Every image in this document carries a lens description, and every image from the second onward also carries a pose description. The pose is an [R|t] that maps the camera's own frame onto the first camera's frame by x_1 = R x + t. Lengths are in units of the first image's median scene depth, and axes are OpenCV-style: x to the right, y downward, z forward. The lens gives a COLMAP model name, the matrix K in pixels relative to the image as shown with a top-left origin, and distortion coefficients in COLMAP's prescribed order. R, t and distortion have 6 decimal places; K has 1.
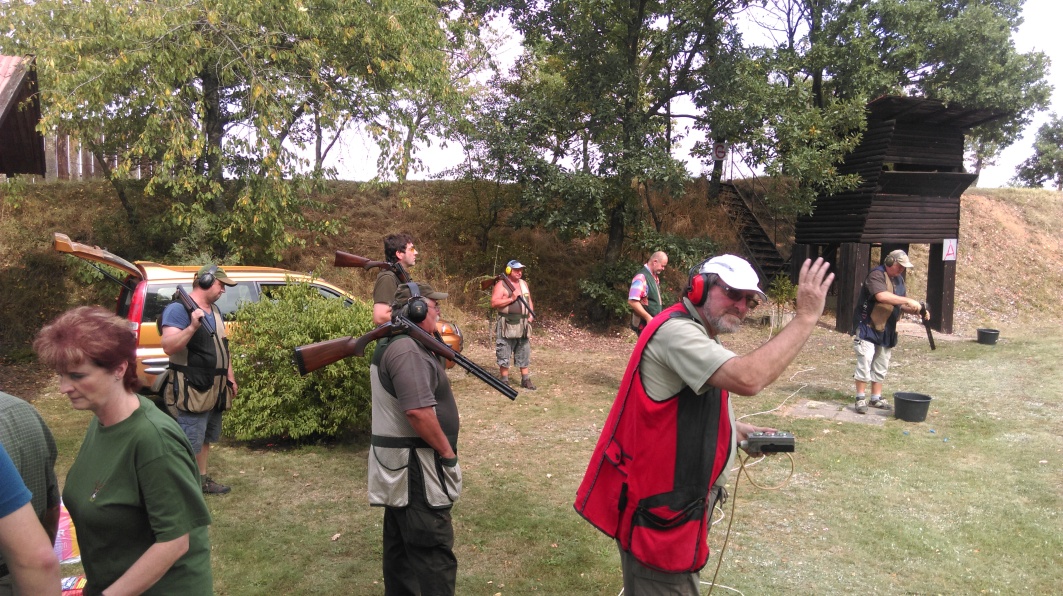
lens RADIAL K [[889.5, 0, 525.3], [0, 889.5, 306.8], [0, 0, 1]] dist [0.102660, -0.181727]
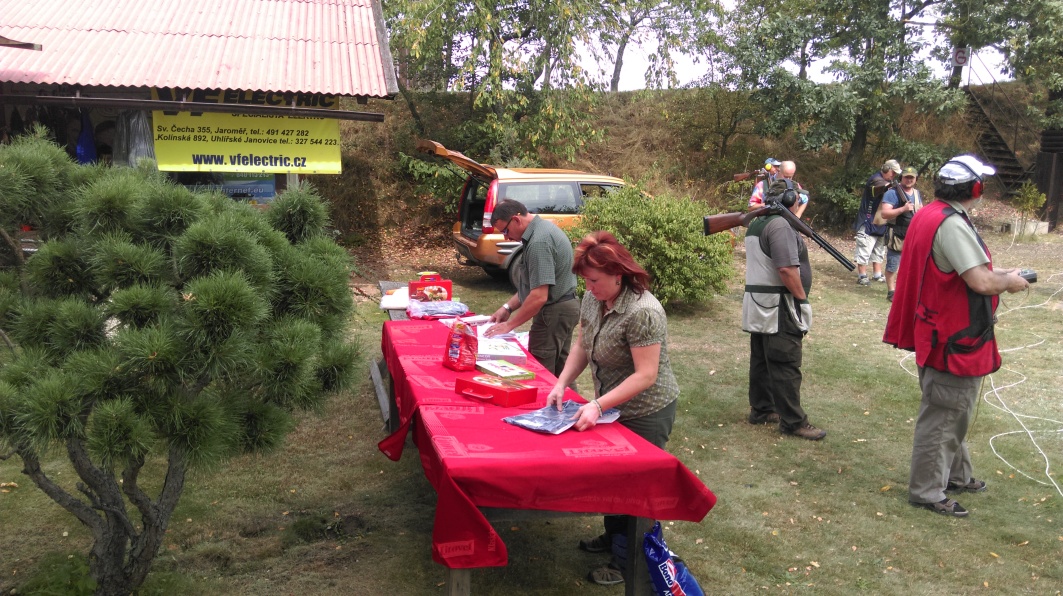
lens RADIAL K [[889.5, 0, 519.5], [0, 889.5, 301.6], [0, 0, 1]] dist [0.102660, -0.181727]
pose [[0.982329, 0.039417, -0.182964, -0.088294], [-0.021242, 0.994735, 0.100255, 0.007929], [0.185952, -0.094597, 0.977994, -0.118626]]
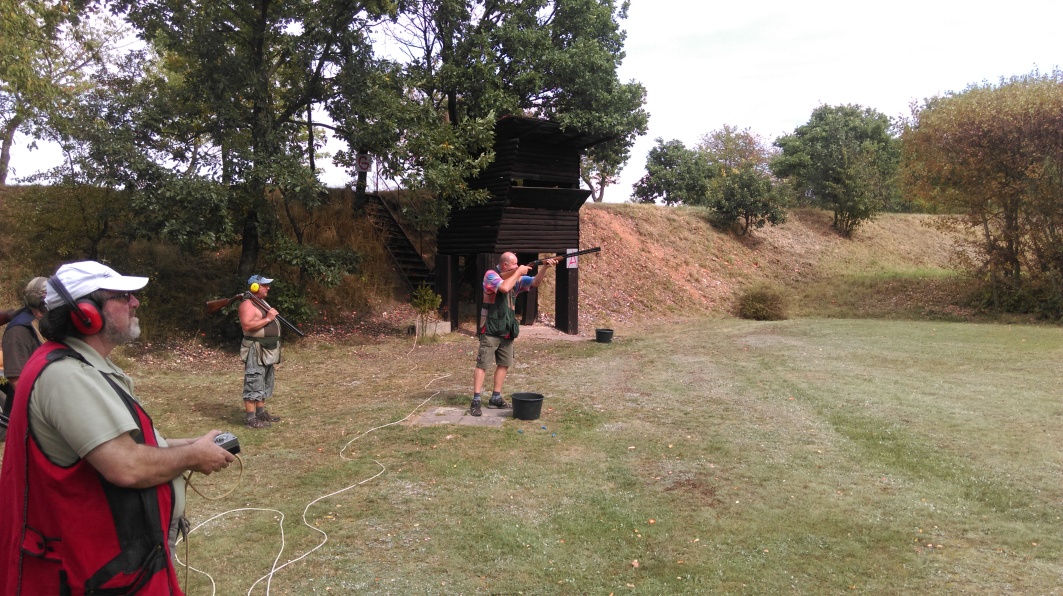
lens RADIAL K [[889.5, 0, 549.2], [0, 889.5, 295.8], [0, 0, 1]] dist [0.102660, -0.181727]
pose [[0.923988, -0.029814, 0.381256, 0.031255], [0.039395, 0.999073, -0.017348, 0.000067], [-0.380386, 0.031049, 0.924307, 0.007741]]
